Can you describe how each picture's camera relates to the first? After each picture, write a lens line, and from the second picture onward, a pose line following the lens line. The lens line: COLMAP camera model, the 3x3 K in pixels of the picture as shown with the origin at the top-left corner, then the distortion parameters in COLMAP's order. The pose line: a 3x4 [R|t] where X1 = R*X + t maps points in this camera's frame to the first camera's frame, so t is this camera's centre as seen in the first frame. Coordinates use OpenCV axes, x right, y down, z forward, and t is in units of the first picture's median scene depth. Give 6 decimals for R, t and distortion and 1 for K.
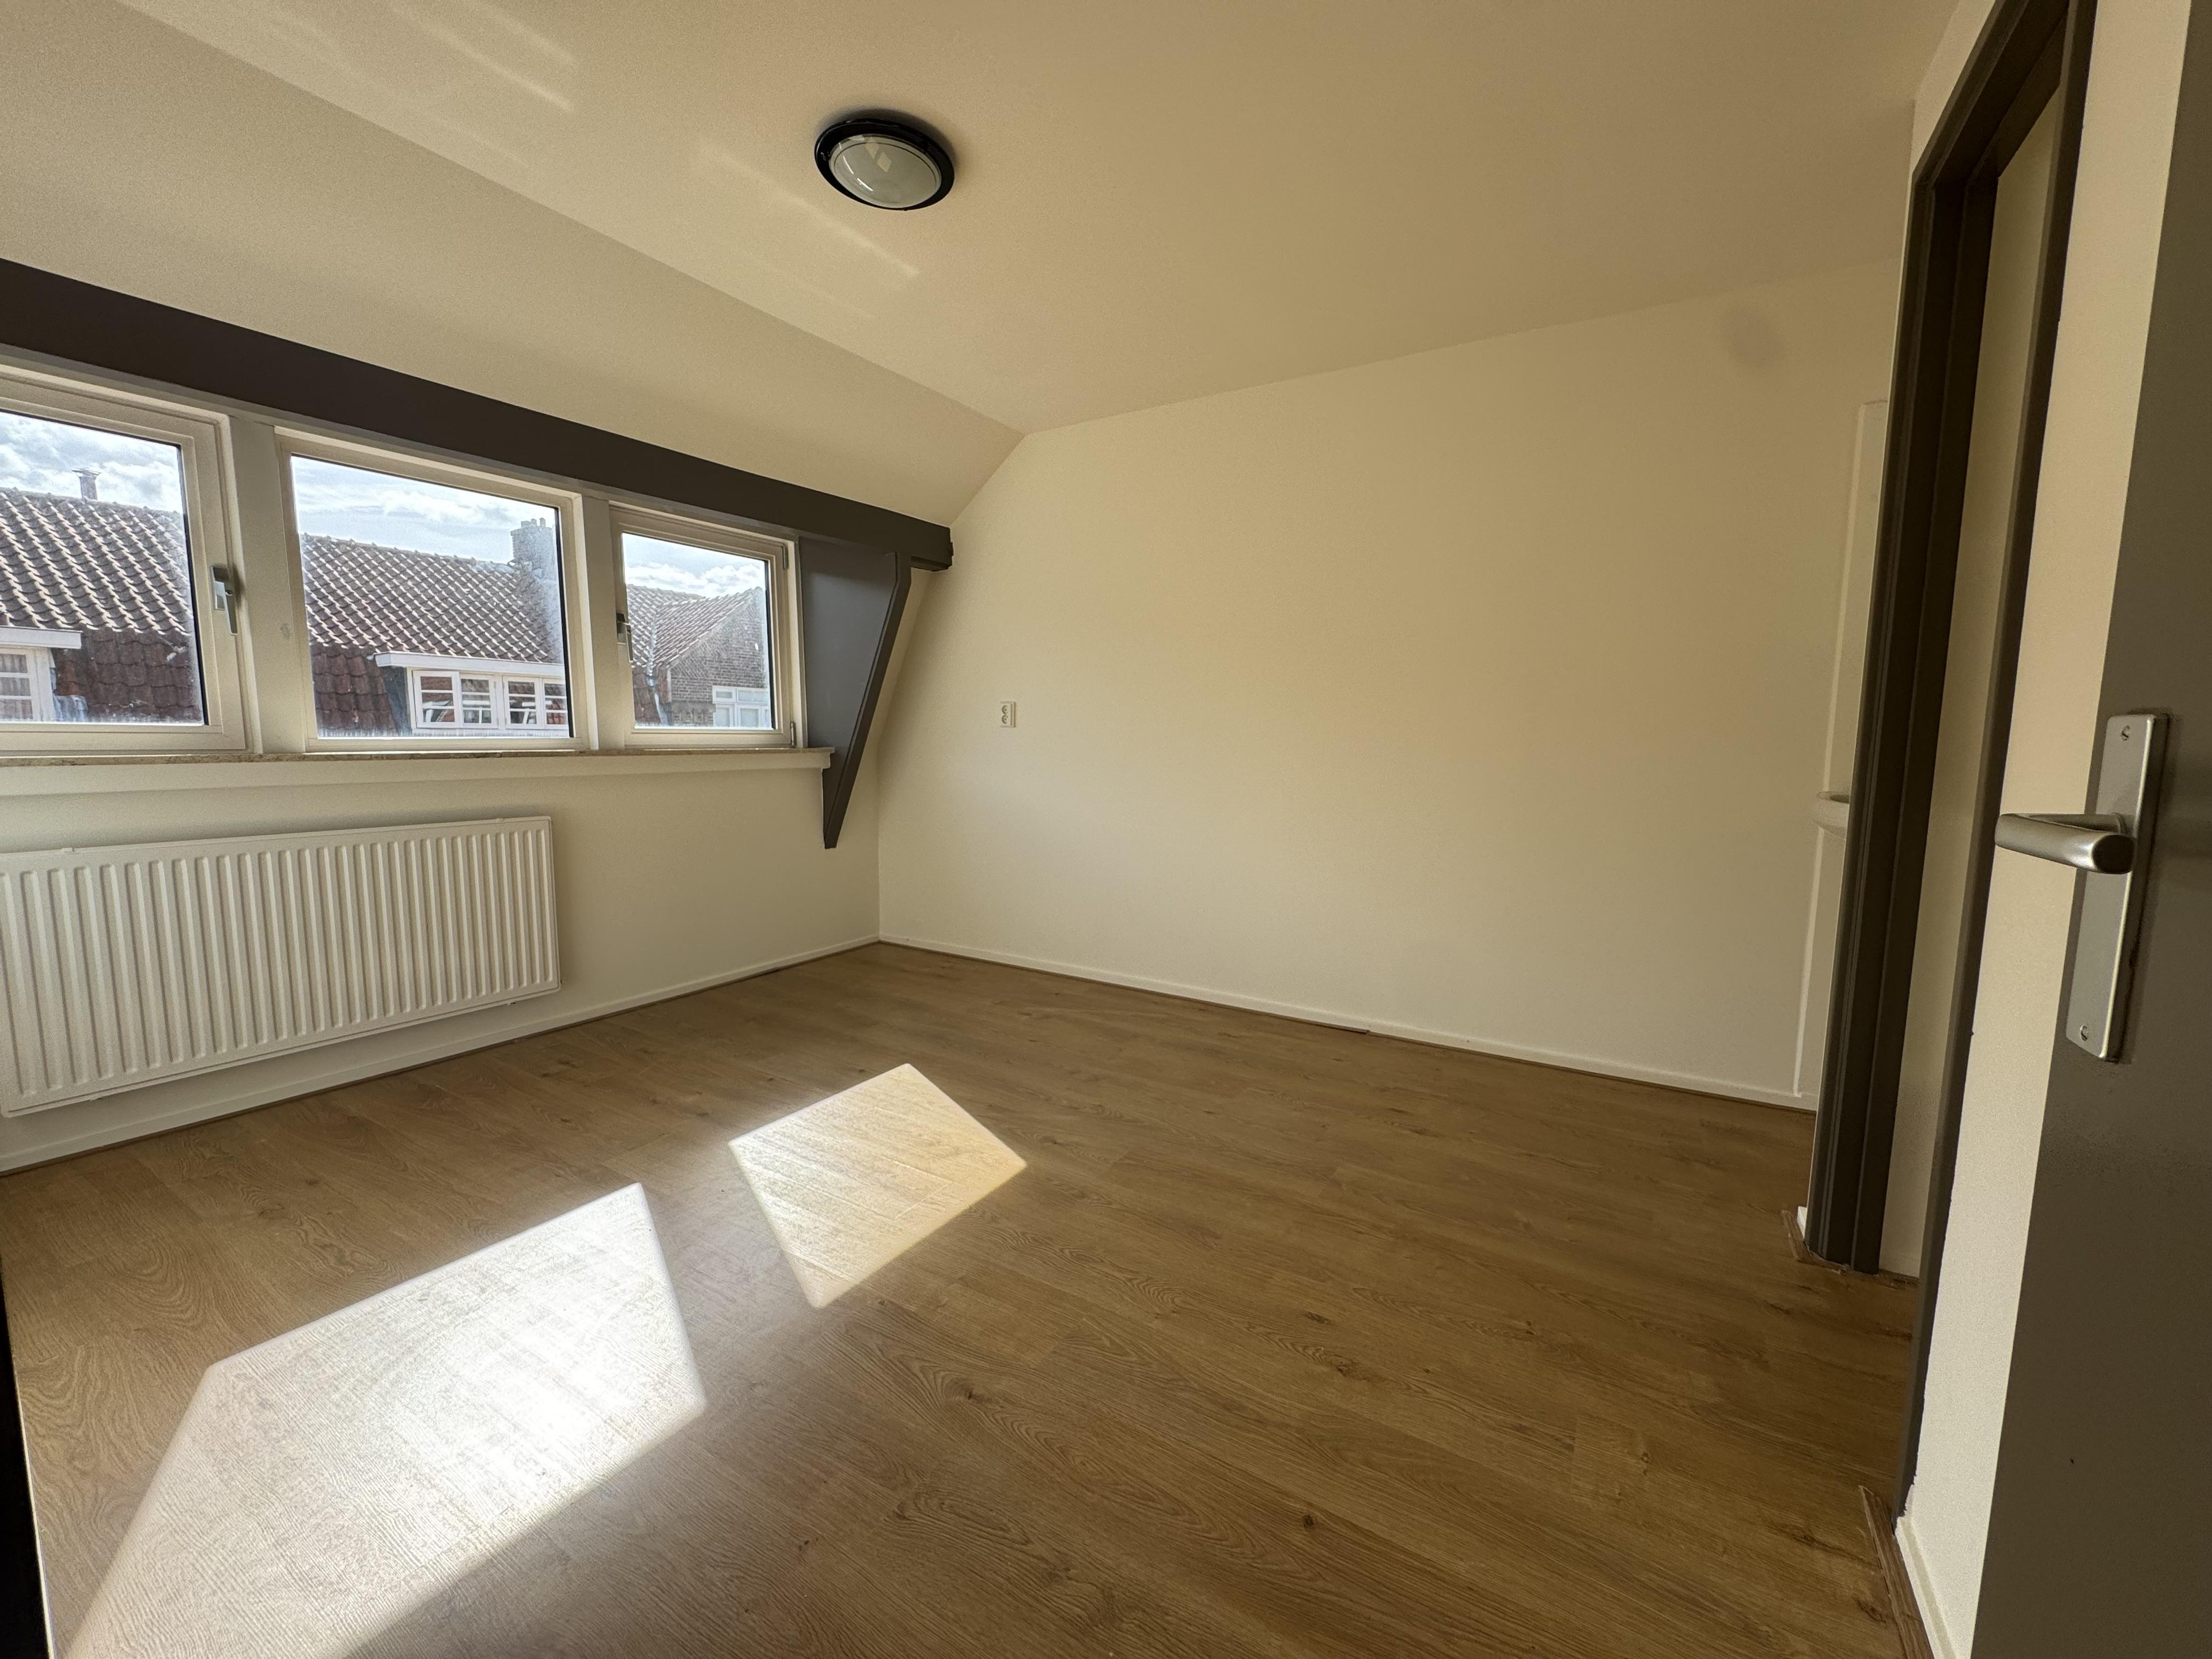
lens RADIAL K [[879.5, 0, 1106.0], [0, 879.5, 829.5], [0, 0, 1]] dist [-0.001869, 0.000066]
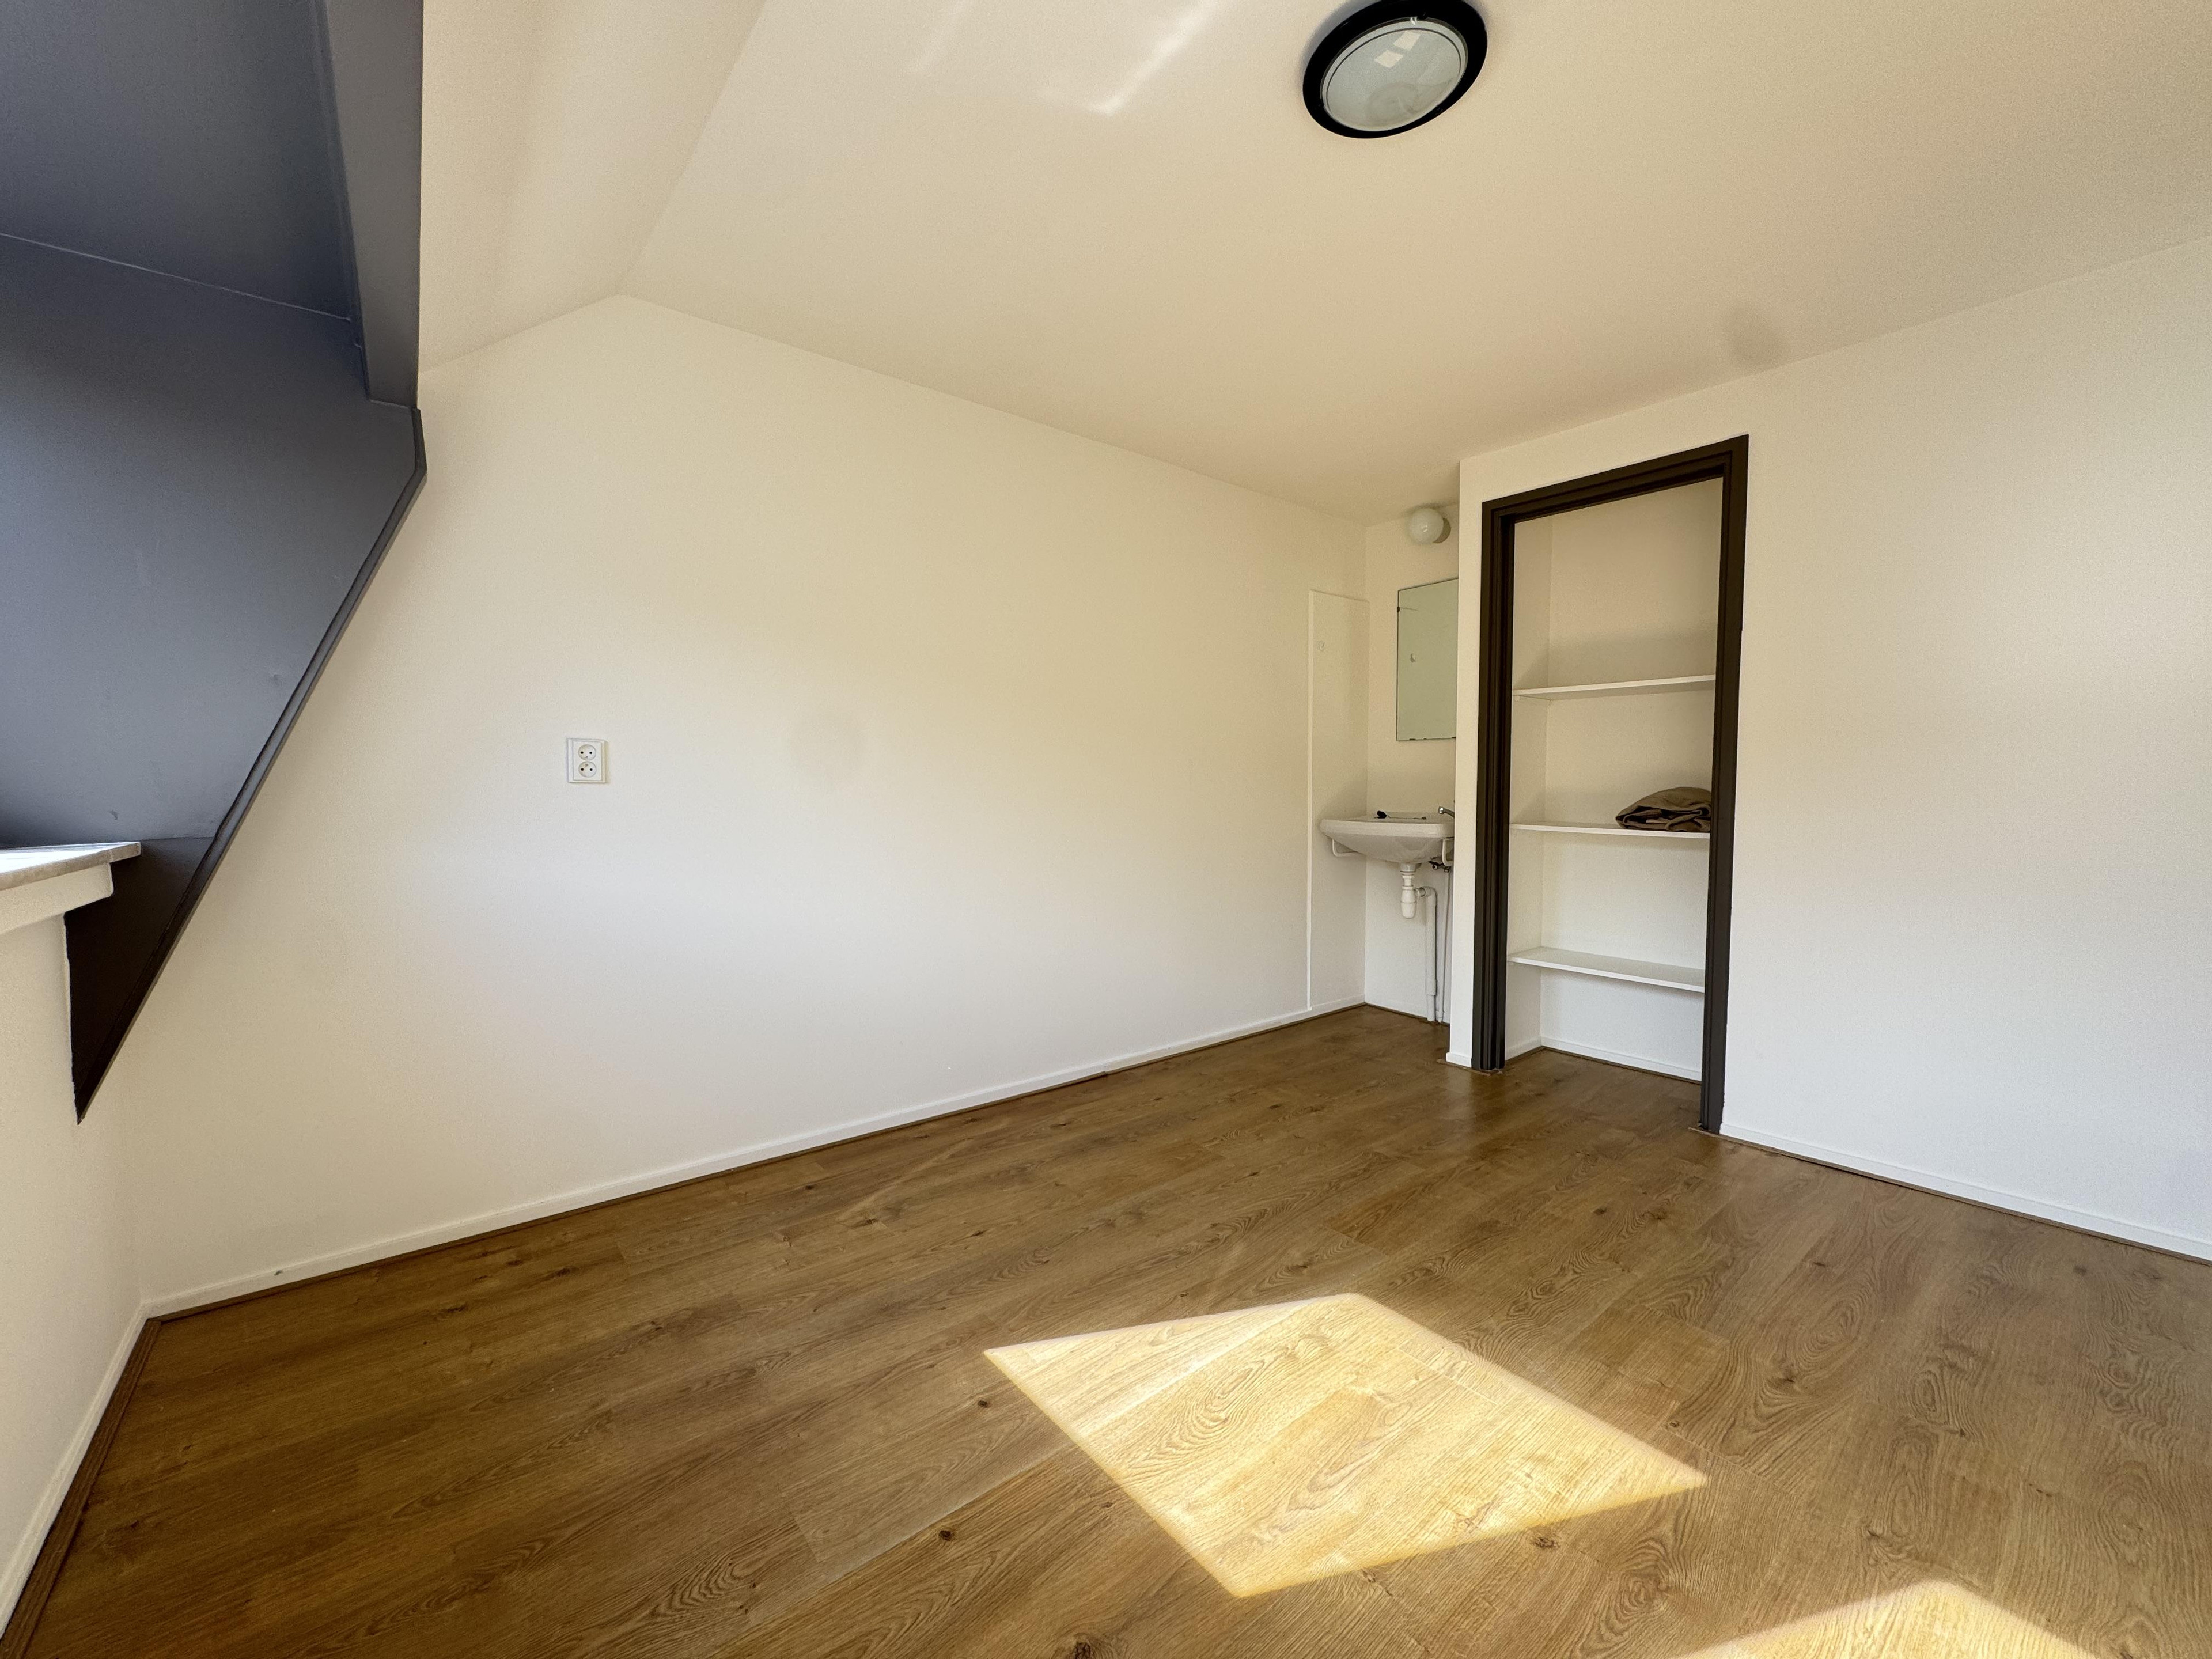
lens RADIAL K [[875.4, 0, 1106.0], [0, 875.4, 829.5], [0, 0, 1]] dist [-0.001871, -0.000431]
pose [[0.337706, -0.058331, 0.939443, -0.741212], [0.106486, 0.994038, 0.023442, -0.090855], [-0.935209, 0.092121, 0.341904, 0.695208]]
